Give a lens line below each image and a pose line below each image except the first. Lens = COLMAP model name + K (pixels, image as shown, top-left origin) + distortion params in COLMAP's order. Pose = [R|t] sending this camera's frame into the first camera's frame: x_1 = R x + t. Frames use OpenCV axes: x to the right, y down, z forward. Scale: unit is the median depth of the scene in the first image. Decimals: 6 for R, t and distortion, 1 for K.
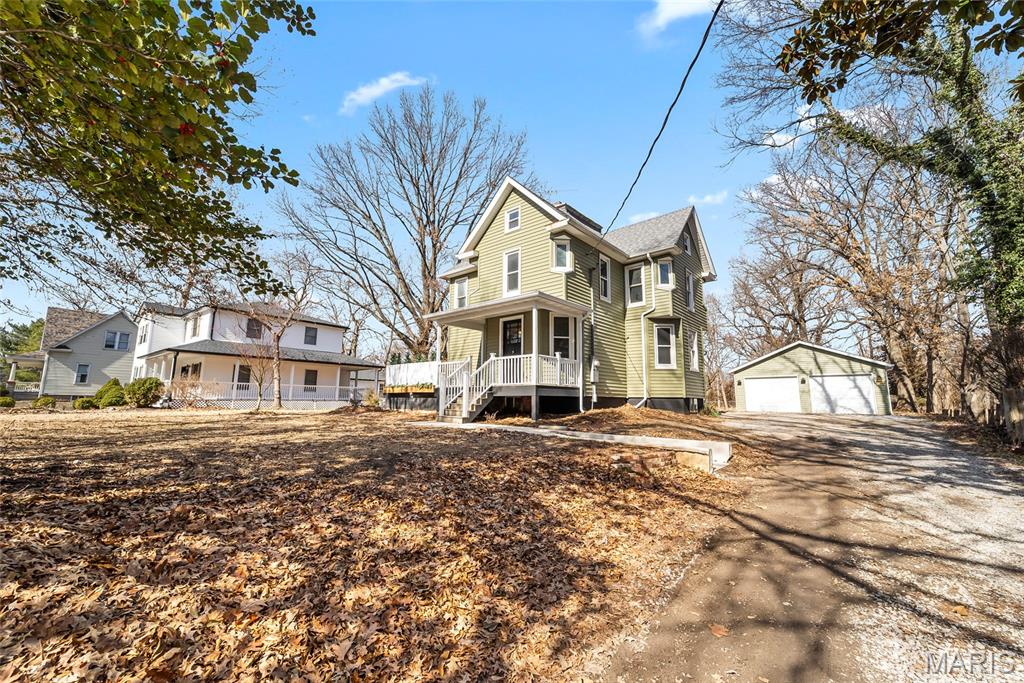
lens RADIAL K [[419.4, 0, 513.4], [0, 419.4, 338.3], [0, 0, 1]] dist [-0.001890, -0.000391]
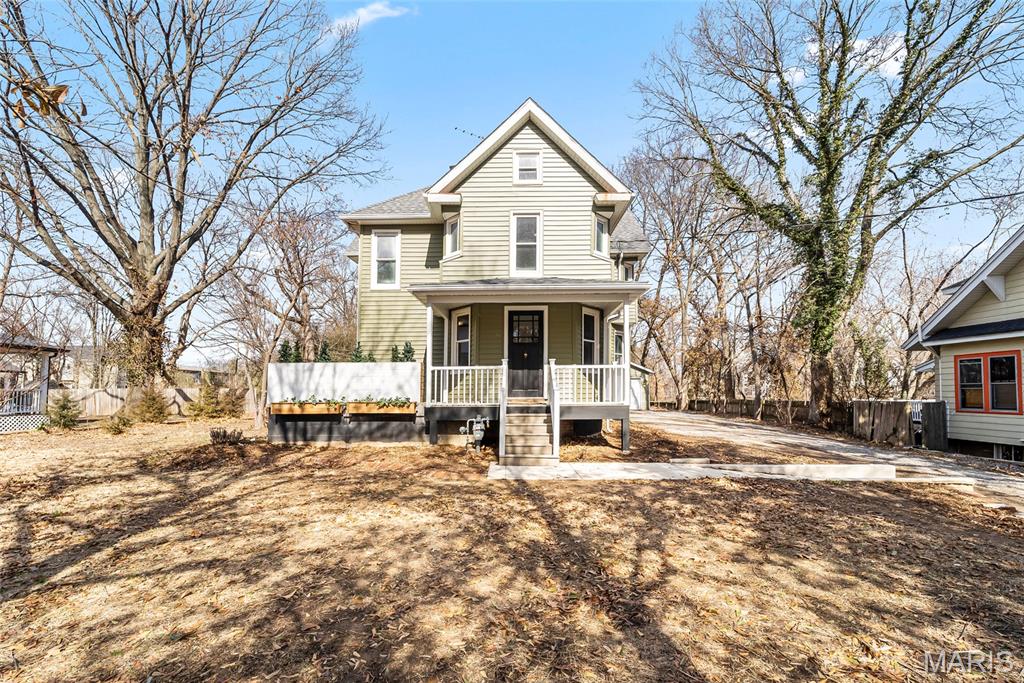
lens RADIAL K [[419.4, 0, 514.8], [0, 419.4, 379.9], [0, 0, 1]] dist [-0.001890, -0.000391]
pose [[0.751871, 0.006400, 0.659279, -0.447180], [-0.087422, 0.992091, 0.090070, 0.010022], [-0.653489, -0.125356, 0.746484, 0.410961]]
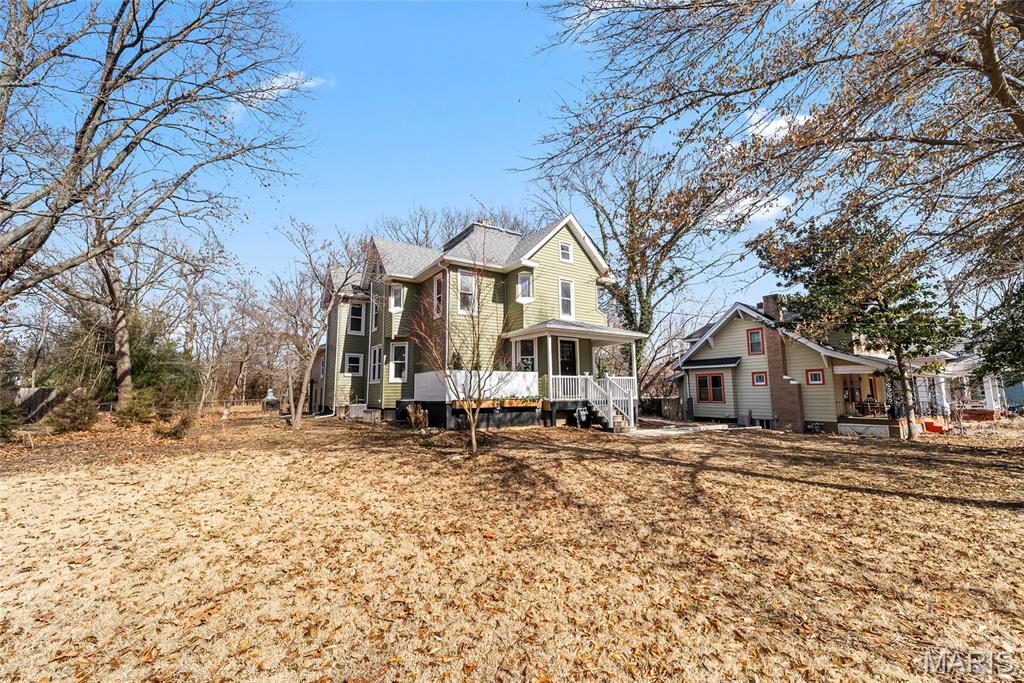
lens RADIAL K [[419.4, 0, 509.9], [0, 419.4, 343.9], [0, 0, 1]] dist [-0.001890, -0.000391]
pose [[0.239748, 0.105522, 0.965084, -1.037038], [-0.133256, 0.988243, -0.074951, 0.064914], [-0.961646, -0.110634, 0.250990, 0.775947]]
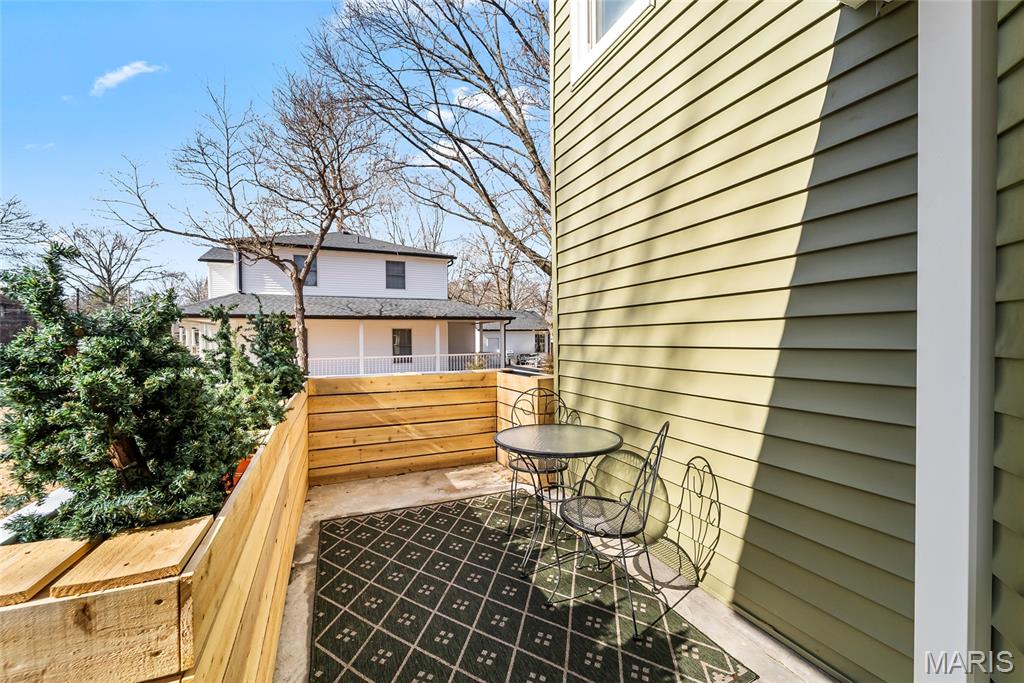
lens RADIAL K [[419.4, 0, 511.8], [0, 419.4, 340.6], [0, 0, 1]] dist [-0.001890, -0.000391]
pose [[0.904604, -0.014183, -0.426017, -0.117423], [0.082571, 0.986346, 0.142493, 0.029085], [0.418179, -0.164077, 0.893423, 0.925127]]
